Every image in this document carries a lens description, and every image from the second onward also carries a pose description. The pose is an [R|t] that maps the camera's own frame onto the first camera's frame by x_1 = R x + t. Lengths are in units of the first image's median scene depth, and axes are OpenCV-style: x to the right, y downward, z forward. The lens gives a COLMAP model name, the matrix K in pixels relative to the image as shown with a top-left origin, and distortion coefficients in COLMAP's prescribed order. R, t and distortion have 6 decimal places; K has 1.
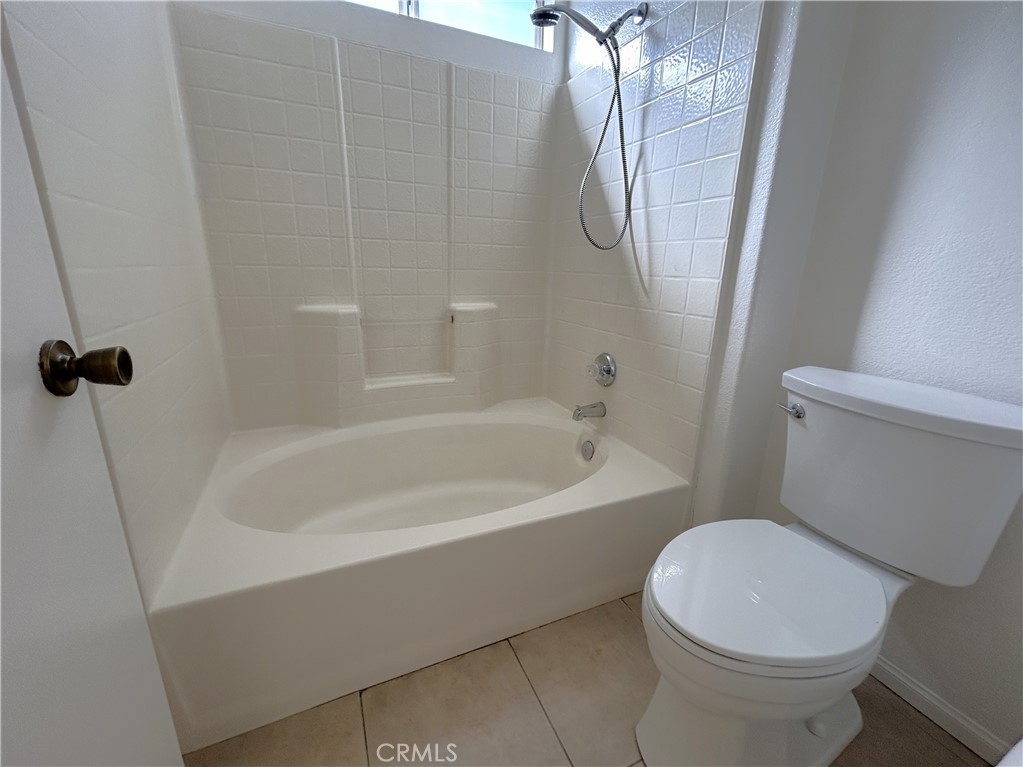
lens RADIAL K [[422.9, 0, 513.5], [0, 422.9, 386.8], [0, 0, 1]] dist [-0.000371, 0.000407]
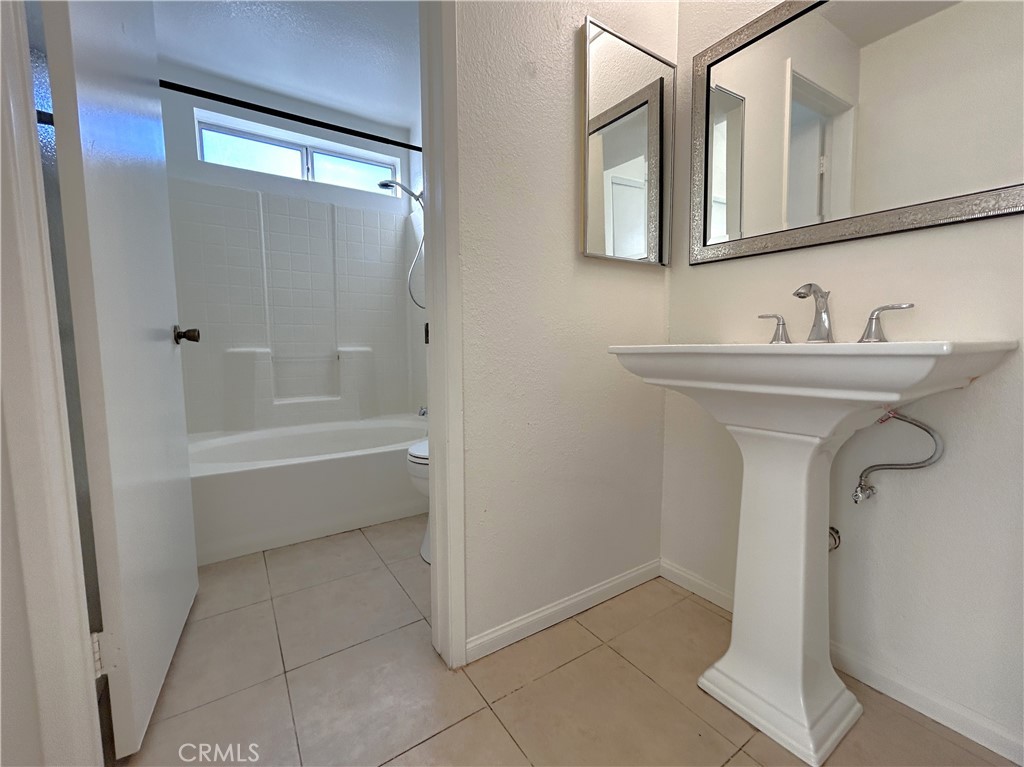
lens RADIAL K [[423.3, 0, 508.7], [0, 423.3, 378.7], [0, 0, 1]] dist [-0.000371, 0.000407]
pose [[0.986230, -0.039492, 0.160595, 0.227602], [0.066930, 0.983303, -0.169222, 0.228047], [-0.151231, 0.177641, 0.972406, -0.586775]]
